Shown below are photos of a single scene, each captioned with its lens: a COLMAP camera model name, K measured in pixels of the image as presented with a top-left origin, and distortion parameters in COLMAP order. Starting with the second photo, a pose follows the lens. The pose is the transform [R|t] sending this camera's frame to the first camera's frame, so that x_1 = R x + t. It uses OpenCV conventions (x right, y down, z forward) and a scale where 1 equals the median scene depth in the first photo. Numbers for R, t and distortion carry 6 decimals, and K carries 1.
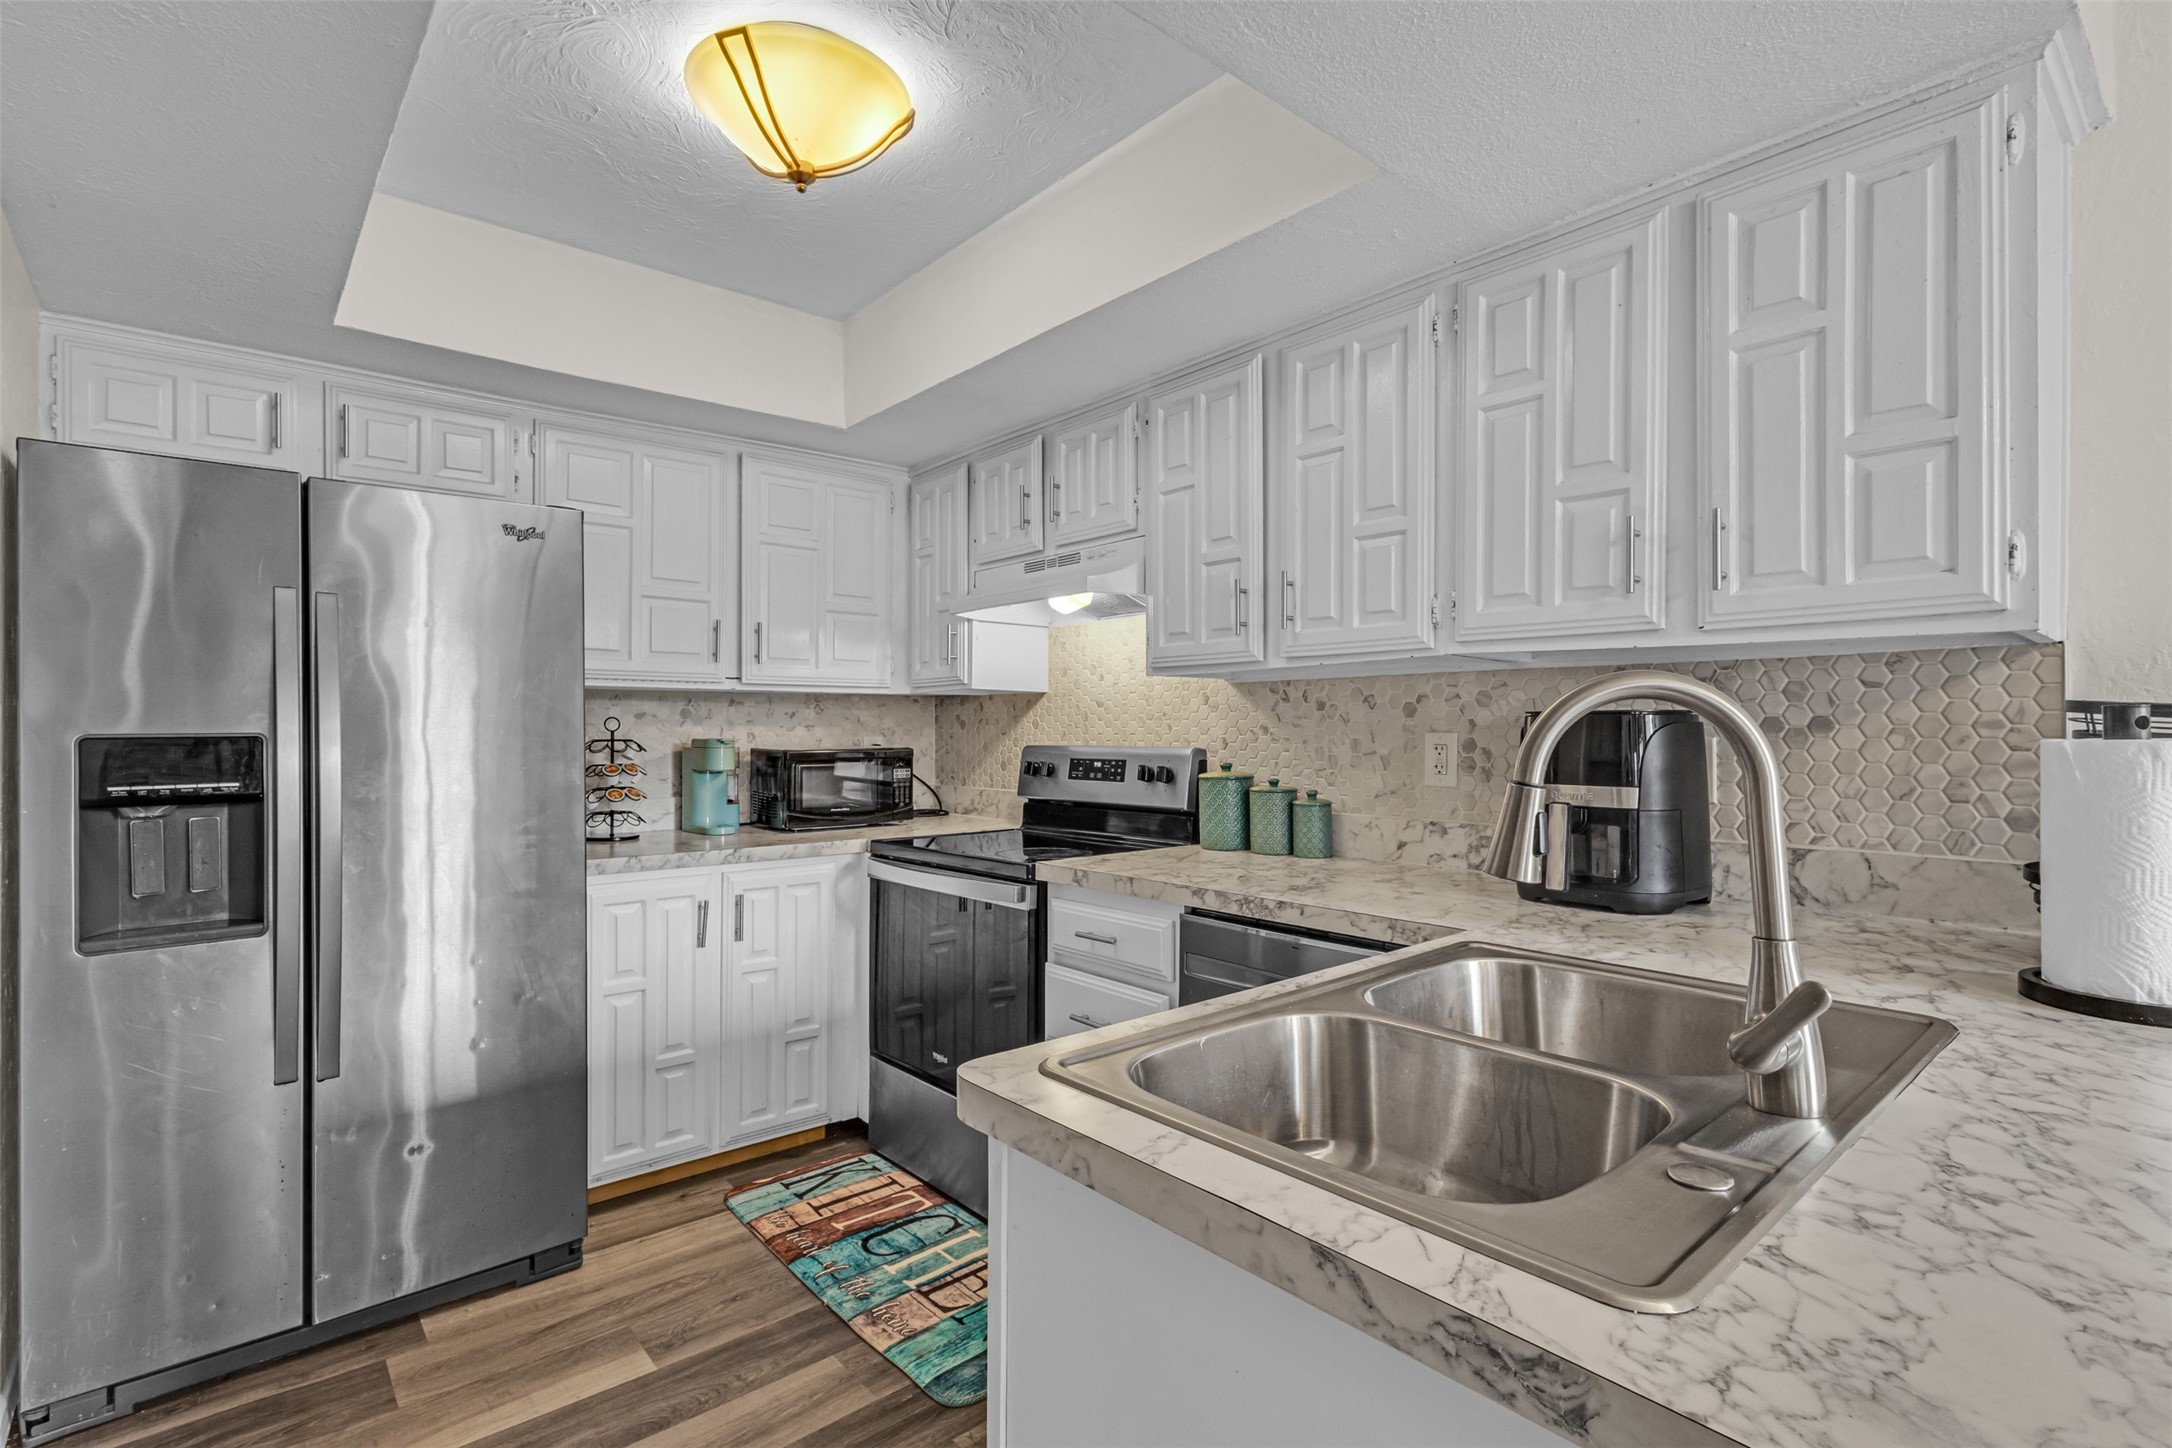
lens RADIAL K [[1026.2, 0, 1084.4], [0, 1026.2, 736.9], [0, 0, 1]] dist [0.002024, -0.000125]
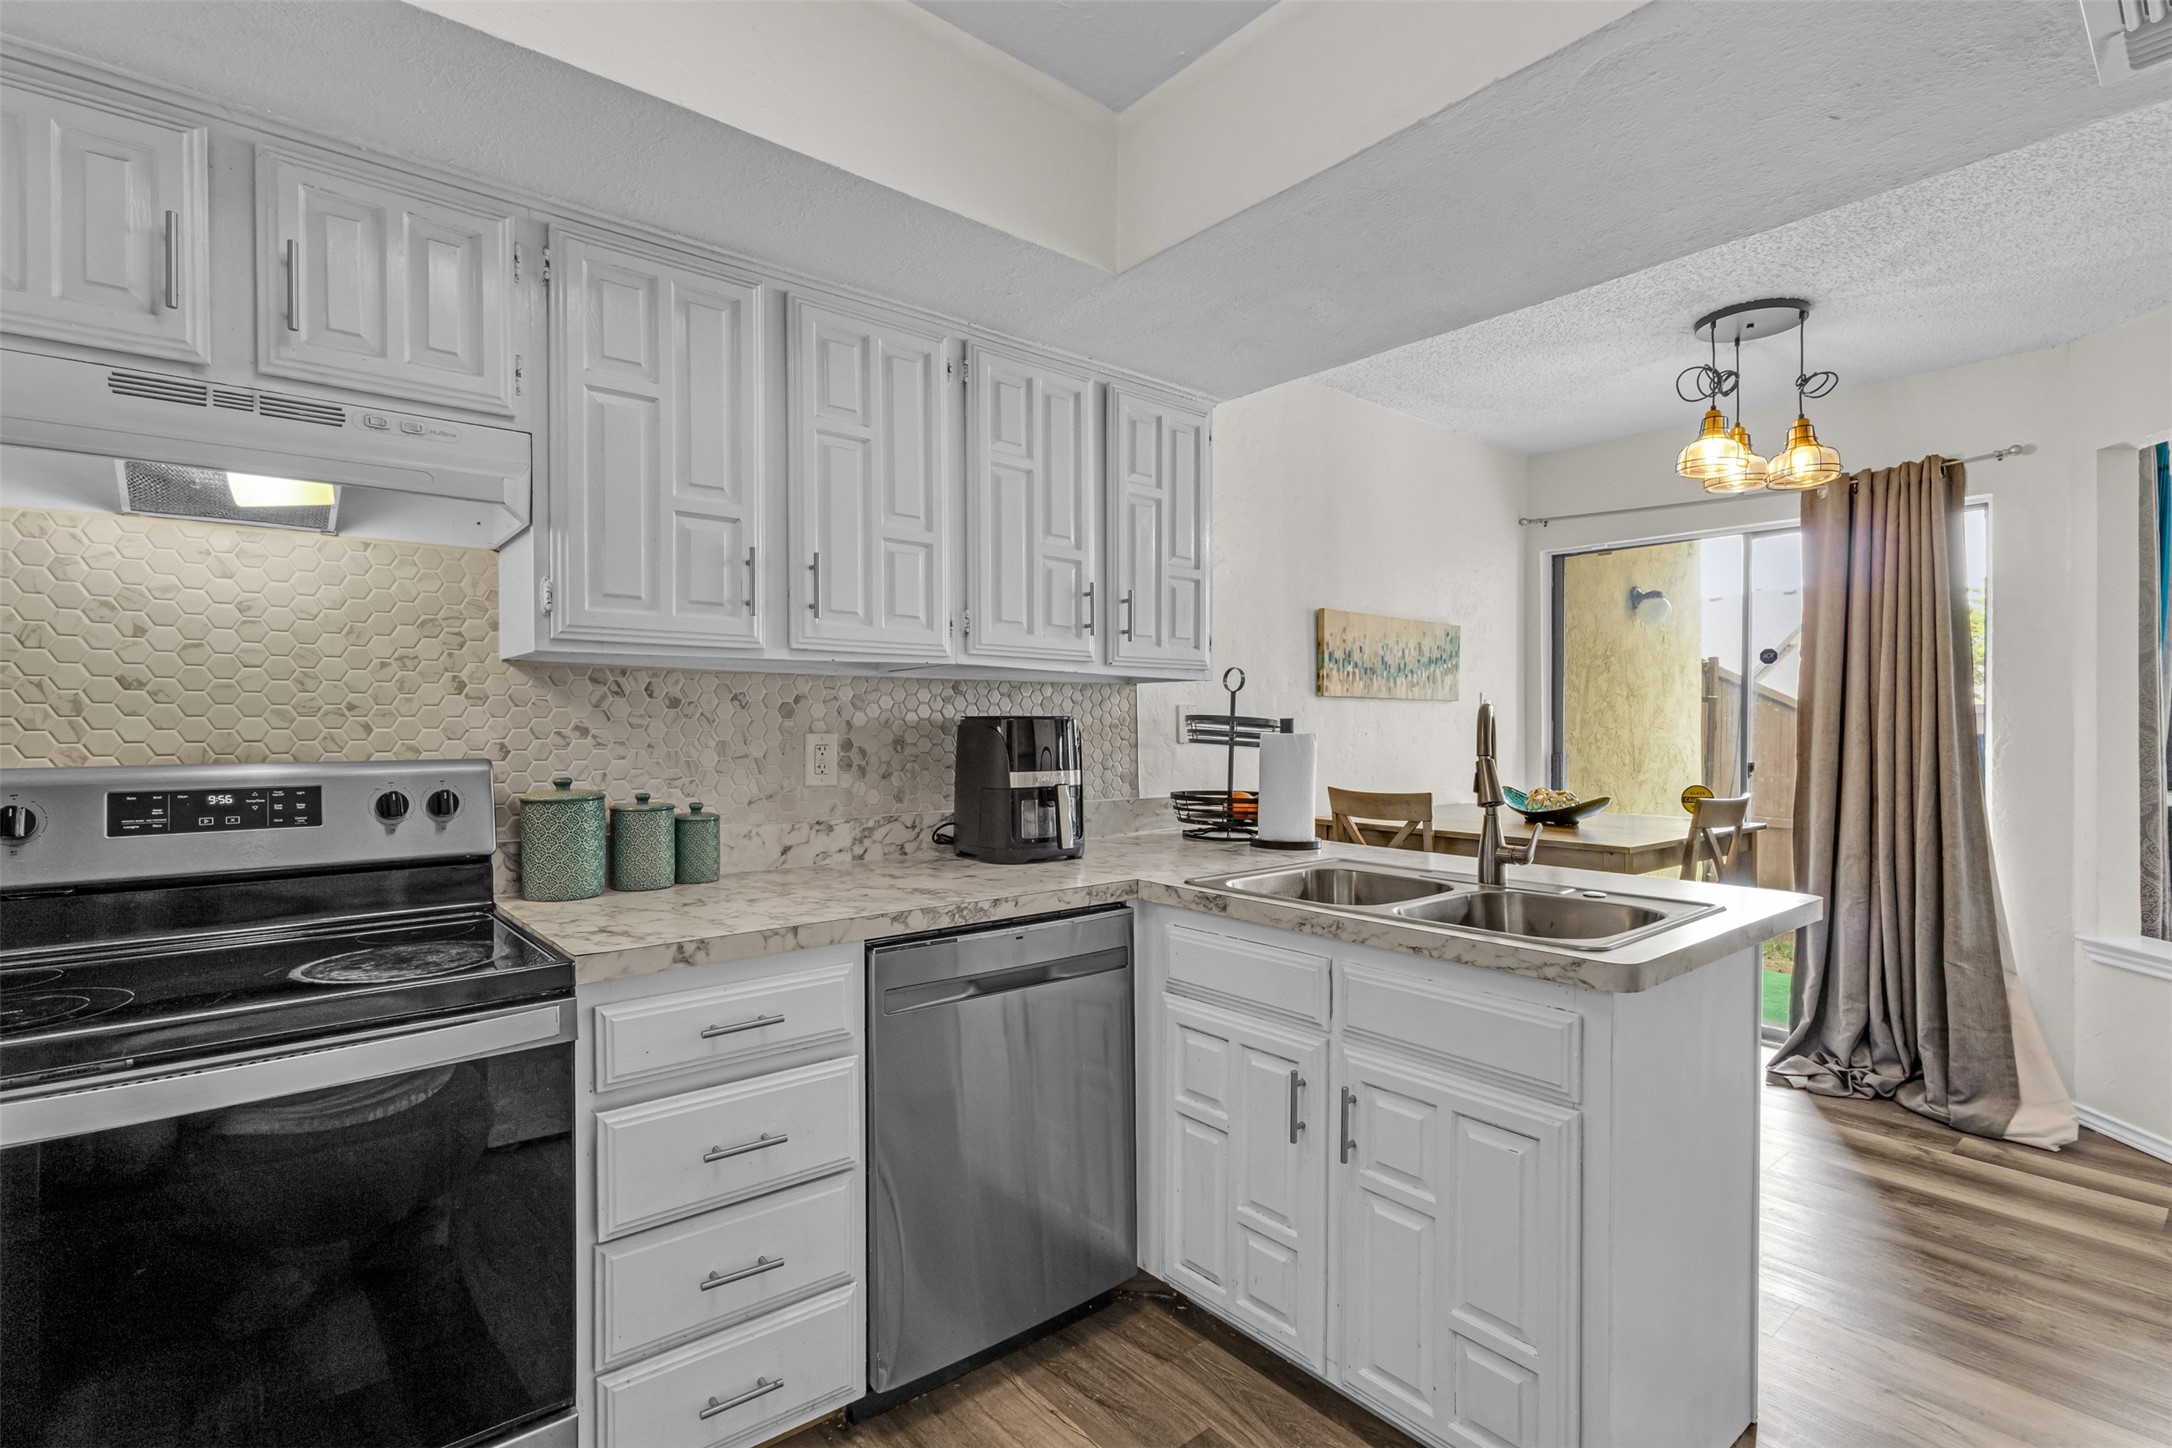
lens RADIAL K [[999.7, 0, 1047.3], [0, 999.7, 733.0], [0, 0, 1]] dist [0.002100, 0.000296]
pose [[0.027966, -0.003770, 0.999602, -0.569821], [0.011167, 0.999932, 0.003459, -0.004748], [-0.999547, 0.011066, 0.028006, 0.659892]]
